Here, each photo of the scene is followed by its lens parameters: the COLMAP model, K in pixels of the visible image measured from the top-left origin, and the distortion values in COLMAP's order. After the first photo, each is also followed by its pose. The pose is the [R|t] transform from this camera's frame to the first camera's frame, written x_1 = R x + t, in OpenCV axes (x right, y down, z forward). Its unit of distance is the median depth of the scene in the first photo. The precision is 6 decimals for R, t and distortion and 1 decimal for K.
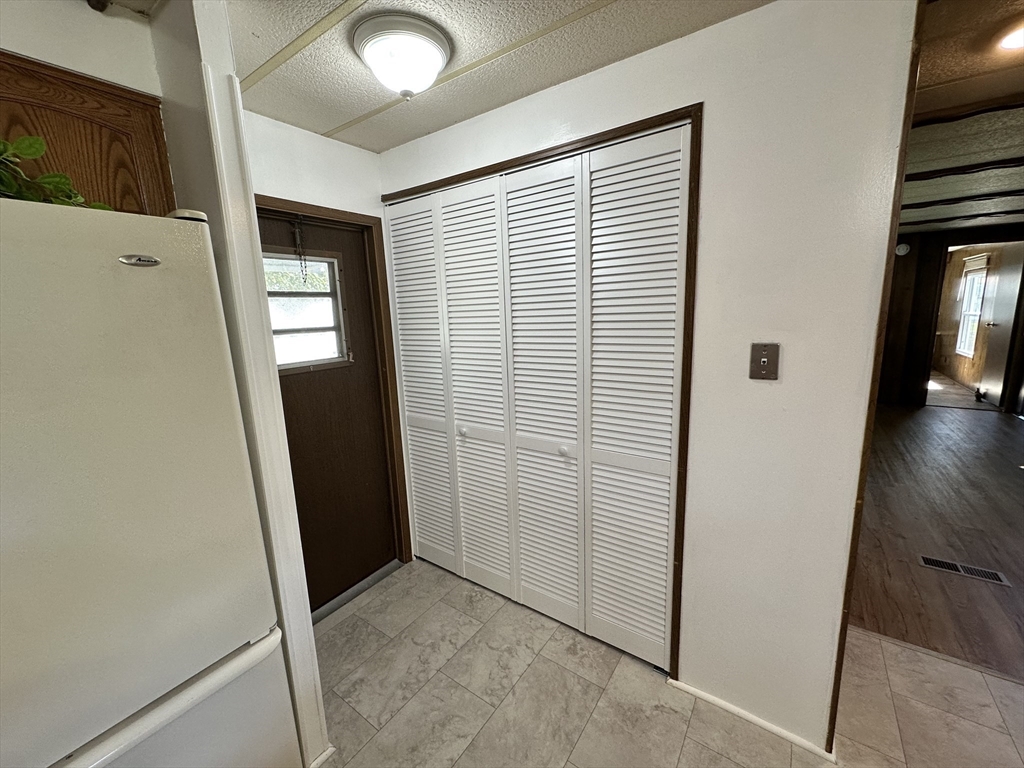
lens RADIAL K [[410.3, 0, 508.8], [0, 410.3, 383.4], [0, 0, 1]] dist [-0.000756, 0.000204]
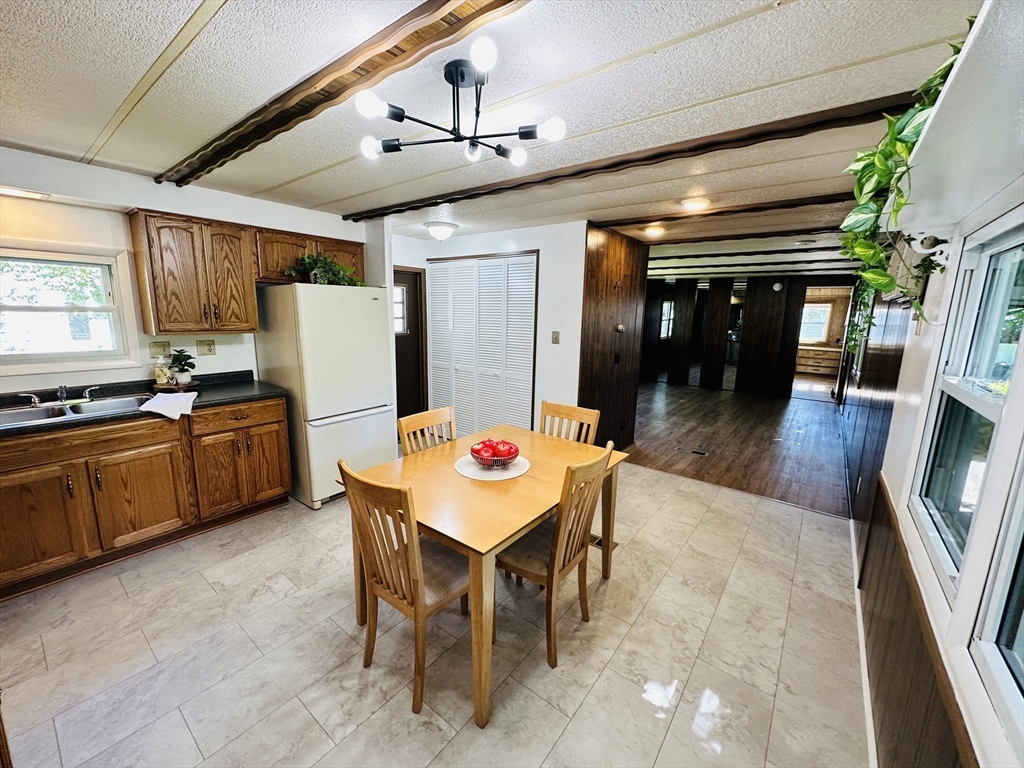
lens RADIAL K [[410.3, 0, 513.0], [0, 410.3, 383.2], [0, 0, 1]] dist [-0.000756, 0.000204]
pose [[0.997456, 0.063903, -0.031589, 0.302605], [-0.063984, 0.997950, -0.001559, 0.208407], [0.031424, 0.003576, 0.999500, -1.362268]]
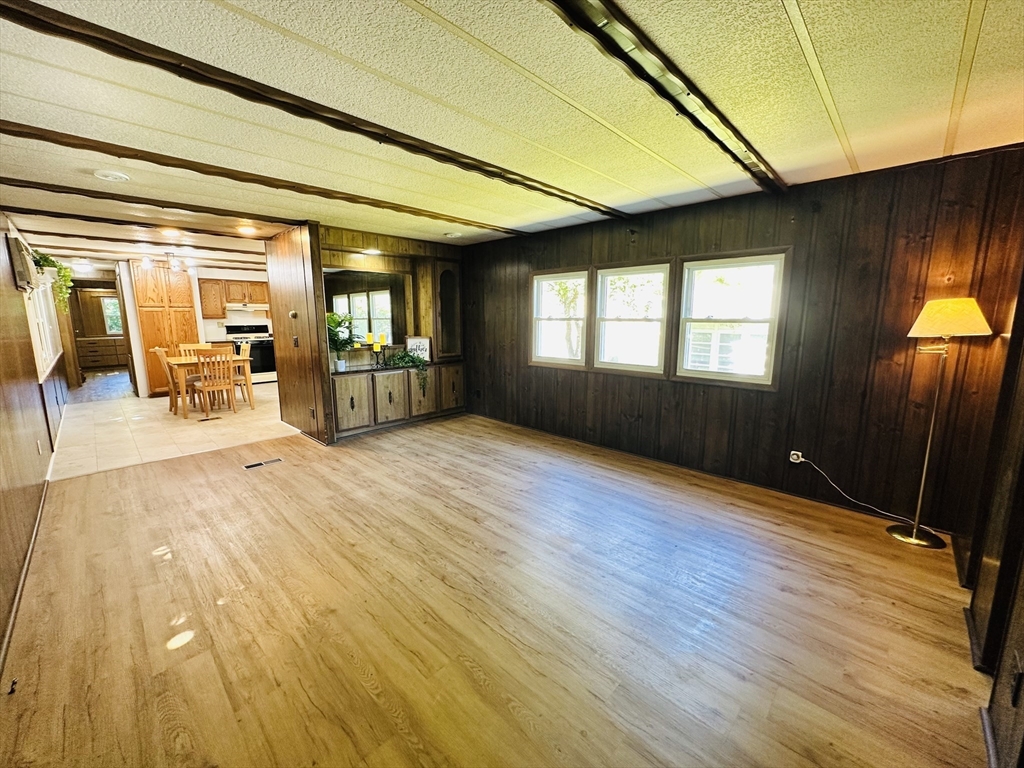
lens RADIAL K [[410.3, 0, 509.1], [0, 410.3, 385.7], [0, 0, 1]] dist [-0.000756, 0.000204]
pose [[-0.160855, 0.199972, -0.966508, 3.104191], [-0.164910, 0.960048, 0.226082, -0.508014], [0.973103, 0.195753, -0.121451, 2.623447]]
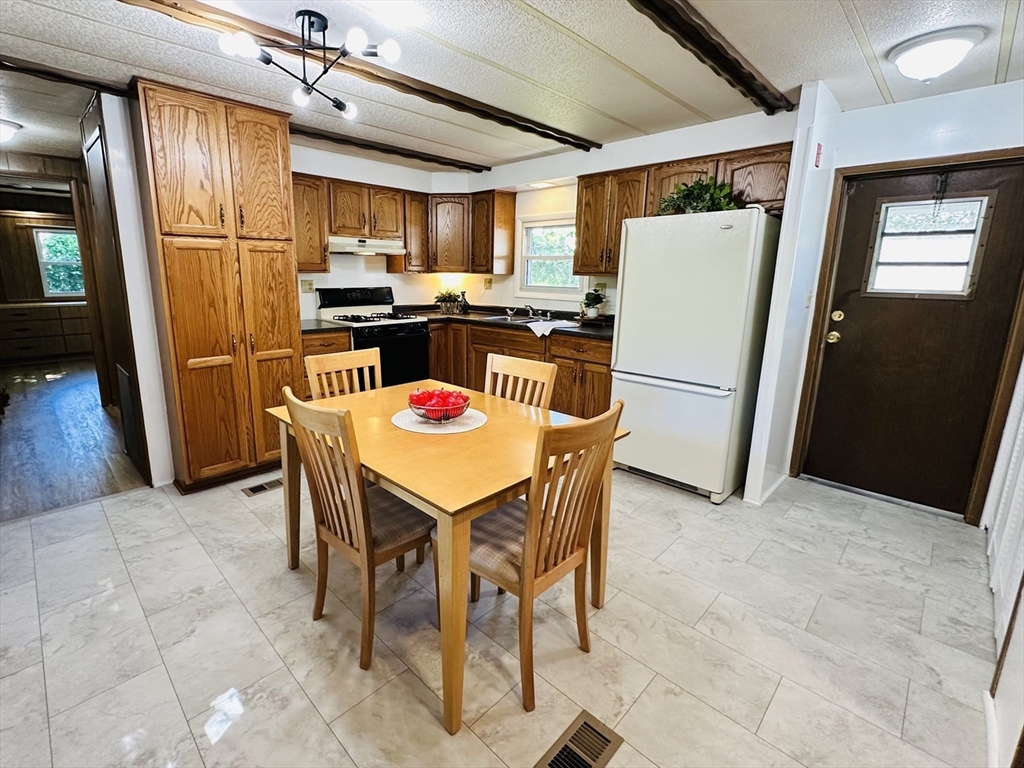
lens RADIAL K [[469.9, 0, 472.7], [0, 469.9, 369.6], [0, 0, 1]] dist [-0.004283, 0.000168]
pose [[-0.184498, 0.234912, -0.954346, 1.196600], [-0.177728, 0.947033, 0.267471, 0.034599], [0.966630, 0.218962, -0.132976, -0.020570]]
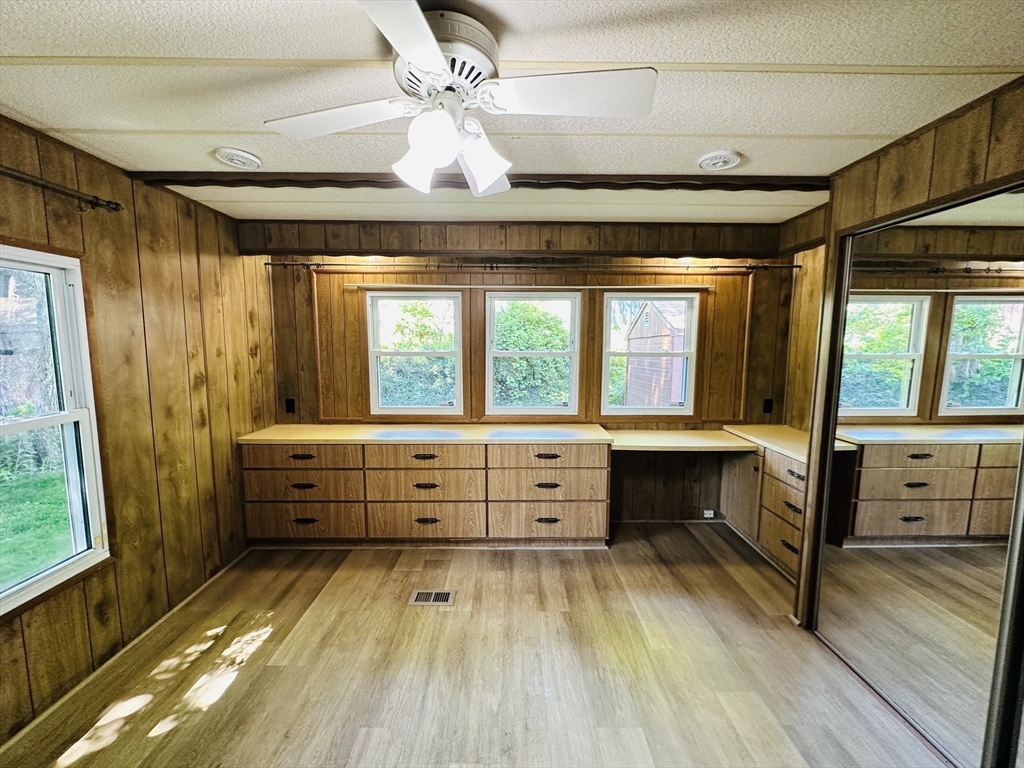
lens RADIAL K [[410.3, 0, 512.7], [0, 410.3, 383.5], [0, 0, 1]] dist [-0.000756, 0.000204]
pose [[-0.809567, 0.096484, -0.579044, -1.330477], [-0.077740, 0.960091, 0.268666, 0.428815], [0.581857, 0.262518, -0.769757, -2.216070]]
